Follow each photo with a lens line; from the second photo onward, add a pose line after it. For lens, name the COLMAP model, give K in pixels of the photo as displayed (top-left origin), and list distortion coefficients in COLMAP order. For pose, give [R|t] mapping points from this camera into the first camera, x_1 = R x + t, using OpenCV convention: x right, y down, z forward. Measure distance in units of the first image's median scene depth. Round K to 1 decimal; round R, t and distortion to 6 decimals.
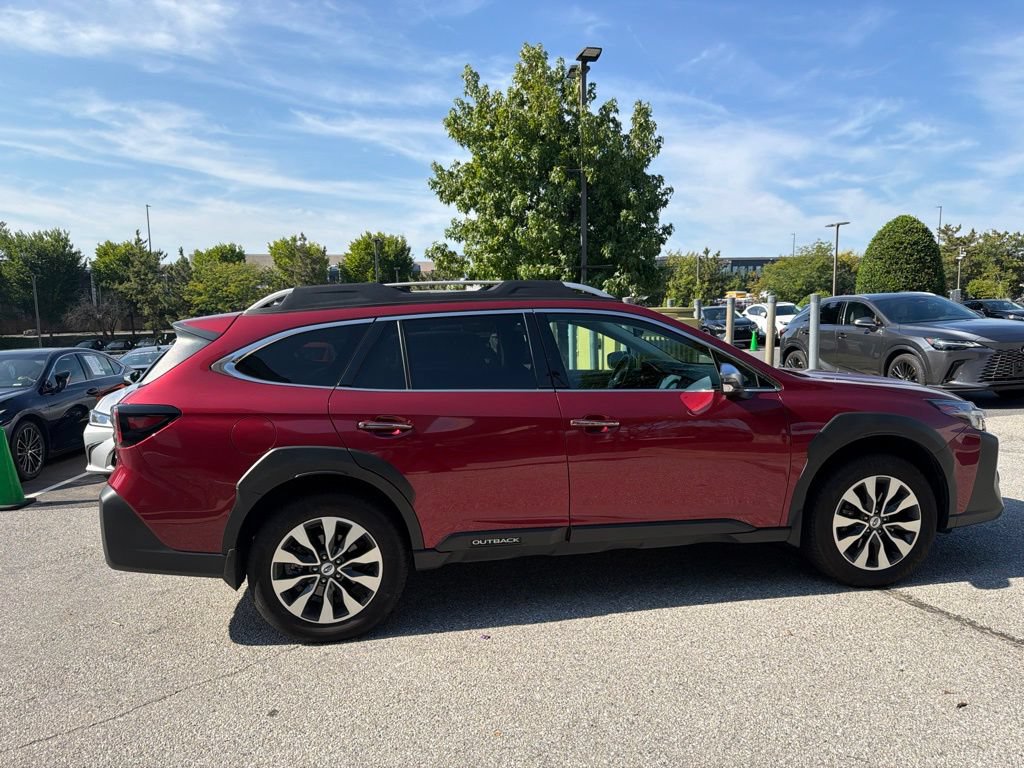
lens RADIAL K [[716.5, 0, 520.1], [0, 716.5, 393.2], [0, 0, 1]] dist [0.041262, -0.050349]
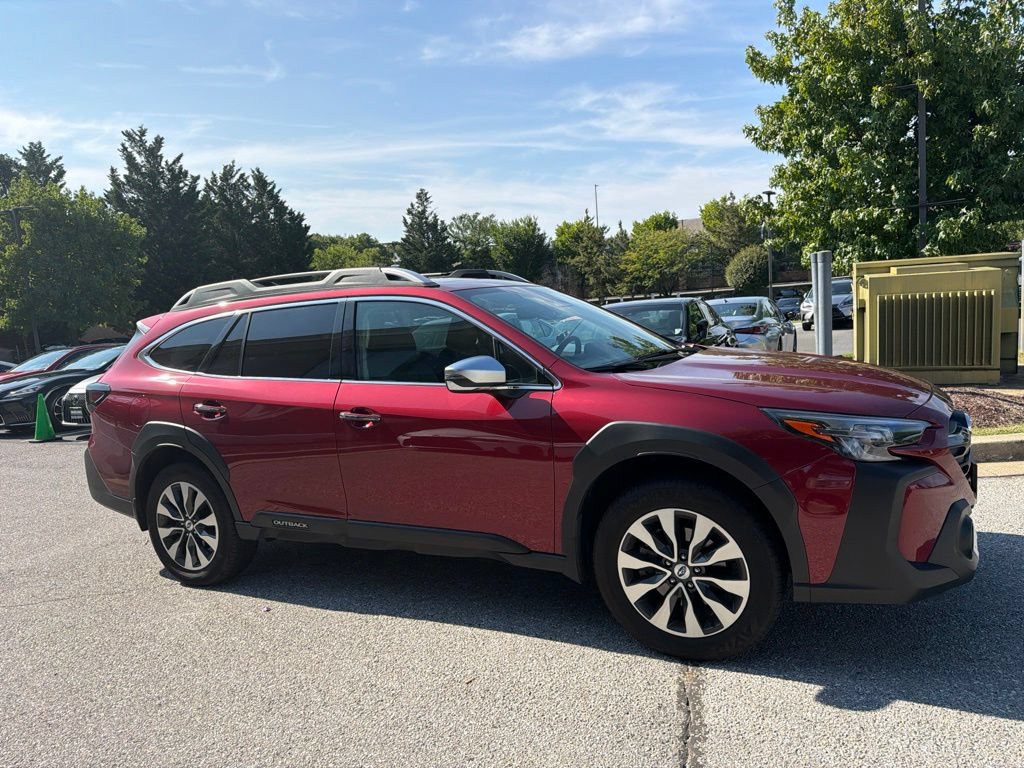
lens RADIAL K [[716.5, 0, 519.7], [0, 716.5, 387.0], [0, 0, 1]] dist [0.041262, -0.050349]
pose [[0.815450, 0.036209, -0.577694, 0.776109], [-0.008949, 0.998711, 0.049966, -0.044815], [0.578759, -0.035575, 0.814723, 0.313787]]
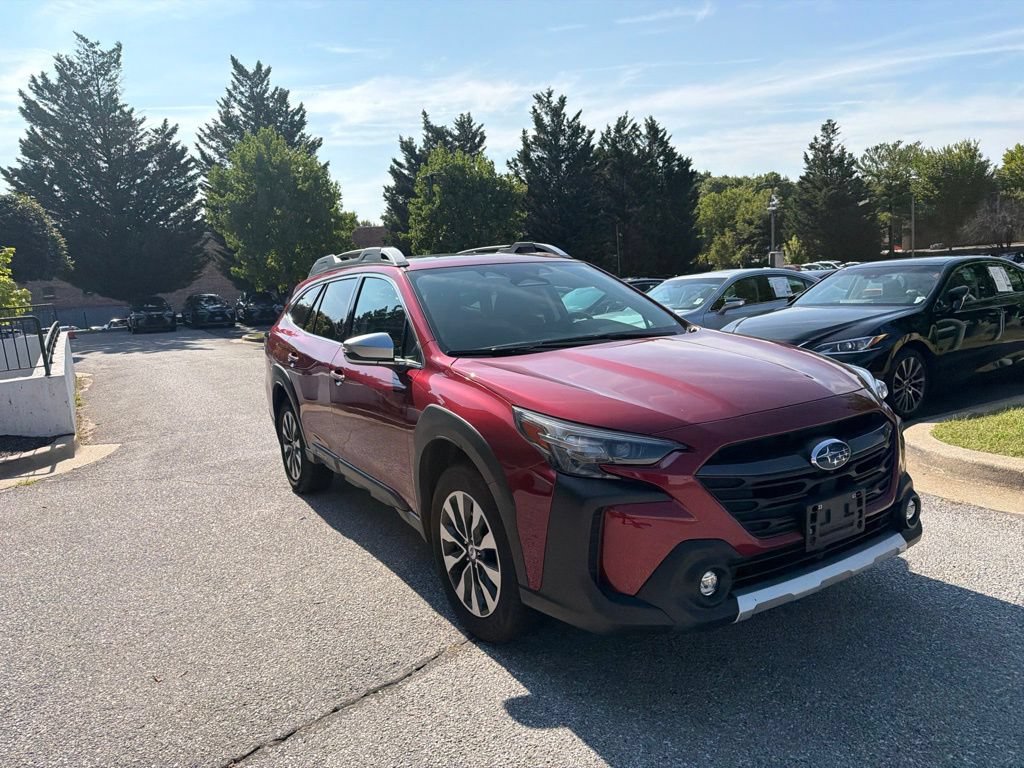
lens RADIAL K [[716.5, 0, 517.8], [0, 716.5, 388.8], [0, 0, 1]] dist [0.041262, -0.050349]
pose [[0.393306, 0.146256, -0.907700, 1.184323], [-0.040728, 0.989069, 0.141720, -0.105402], [0.918505, -0.018770, 0.394964, 0.747439]]
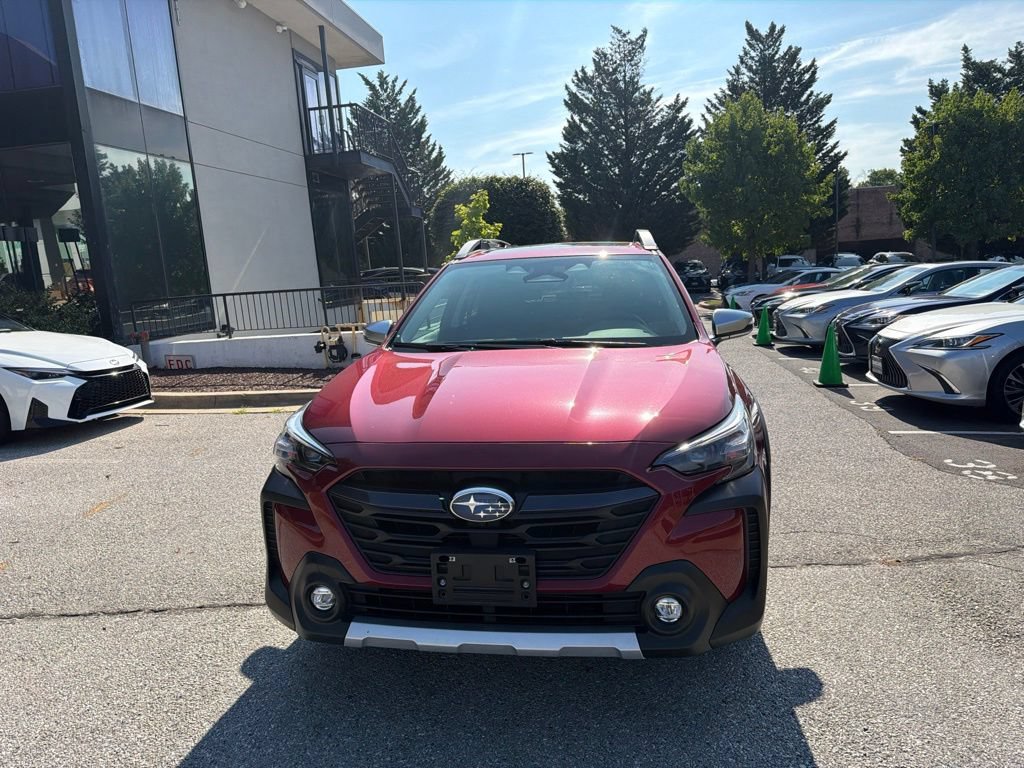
lens RADIAL K [[716.5, 0, 517.1], [0, 716.5, 386.1], [0, 0, 1]] dist [0.041262, -0.050349]
pose [[-0.290743, 0.195021, -0.936715, 1.213242], [-0.045048, 0.975131, 0.217001, -0.179464], [0.955740, 0.105289, -0.274727, 1.426093]]
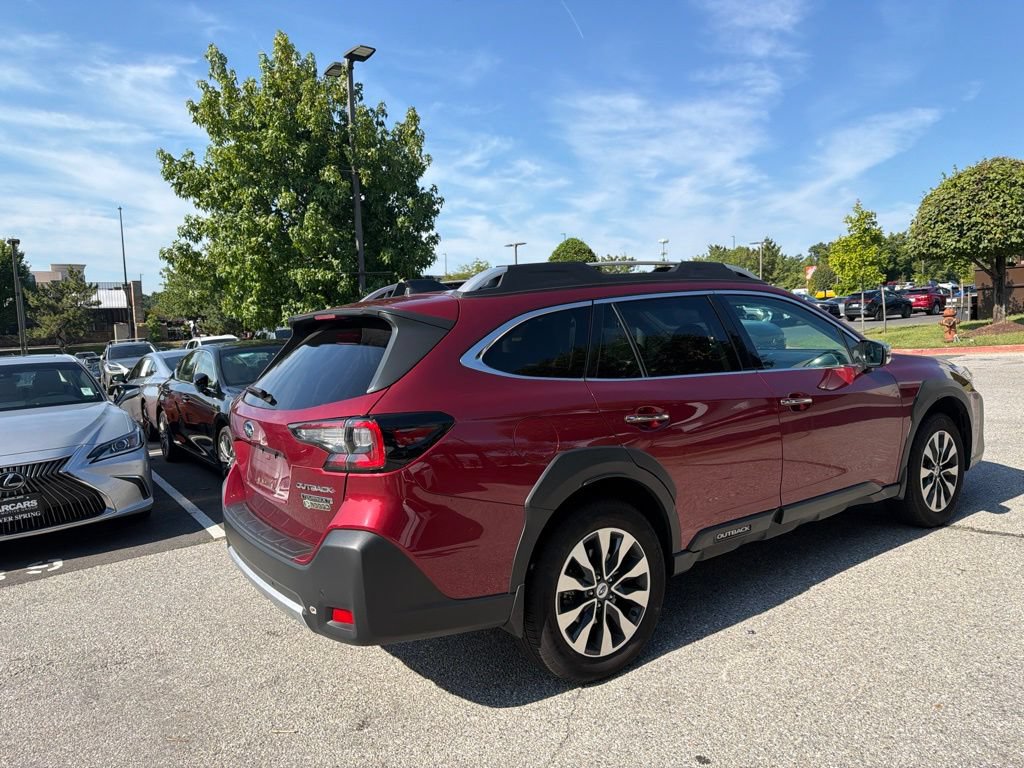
lens RADIAL K [[716.5, 0, 519.8], [0, 716.5, 384.8], [0, 0, 1]] dist [0.041262, -0.050349]
pose [[0.888628, -0.056955, 0.455079, -0.653946], [0.071884, 0.997292, -0.015552, 0.006211], [-0.452961, 0.046533, 0.890315, 0.245666]]
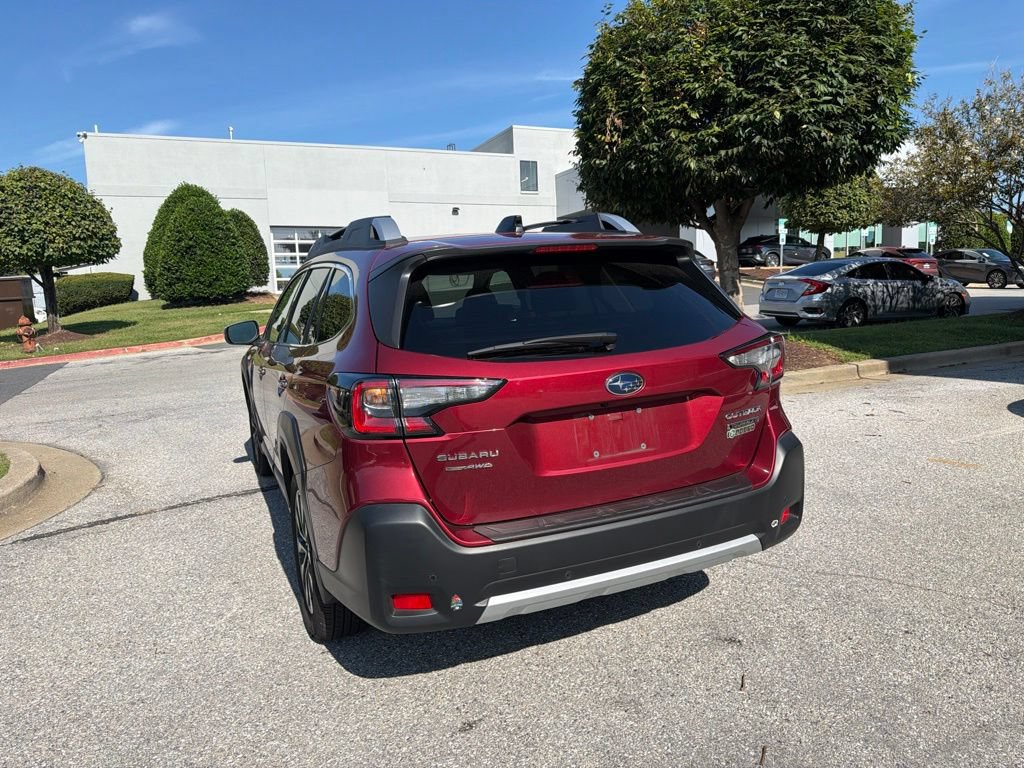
lens RADIAL K [[716.5, 0, 519.4], [0, 716.5, 382.0], [0, 0, 1]] dist [0.041262, -0.050349]
pose [[-0.271563, -0.088091, 0.958381, -1.112903], [0.159557, 0.977901, 0.135096, -0.074784], [-0.949102, 0.189604, -0.251507, 1.306823]]
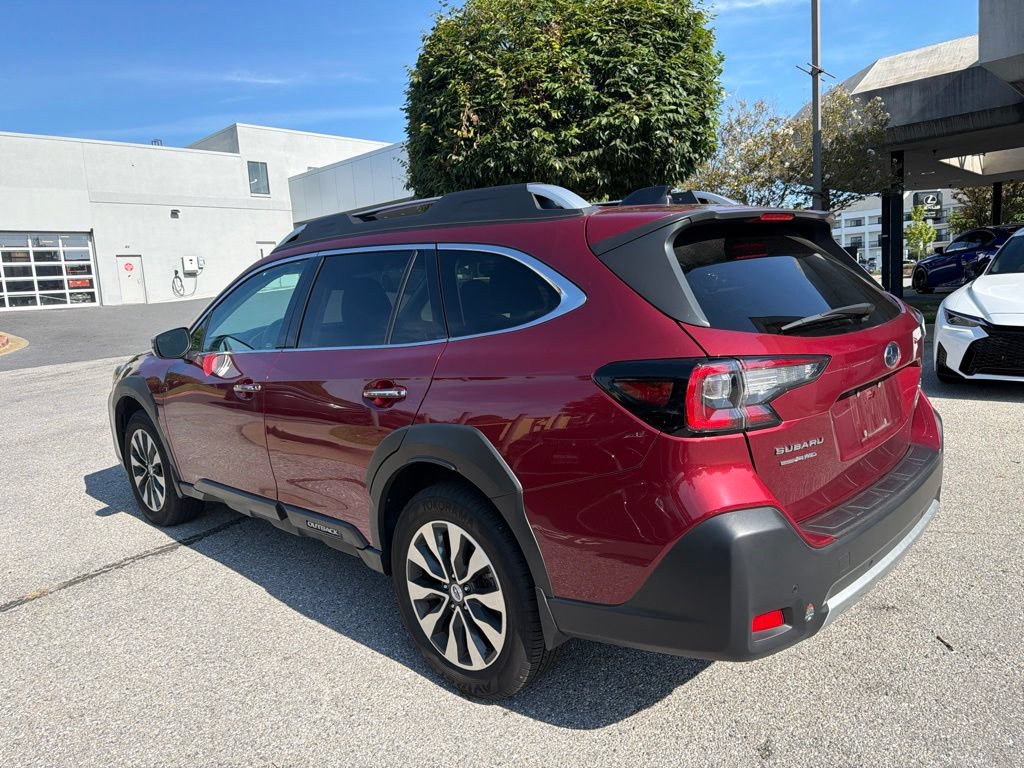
lens RADIAL K [[716.5, 0, 516.9], [0, 716.5, 389.1], [0, 0, 1]] dist [0.041262, -0.050349]
pose [[-0.610228, -0.050707, 0.790602, -0.838153], [0.169225, 0.966574, 0.192610, -0.114775], [-0.773941, 0.251325, -0.581249, 1.647811]]
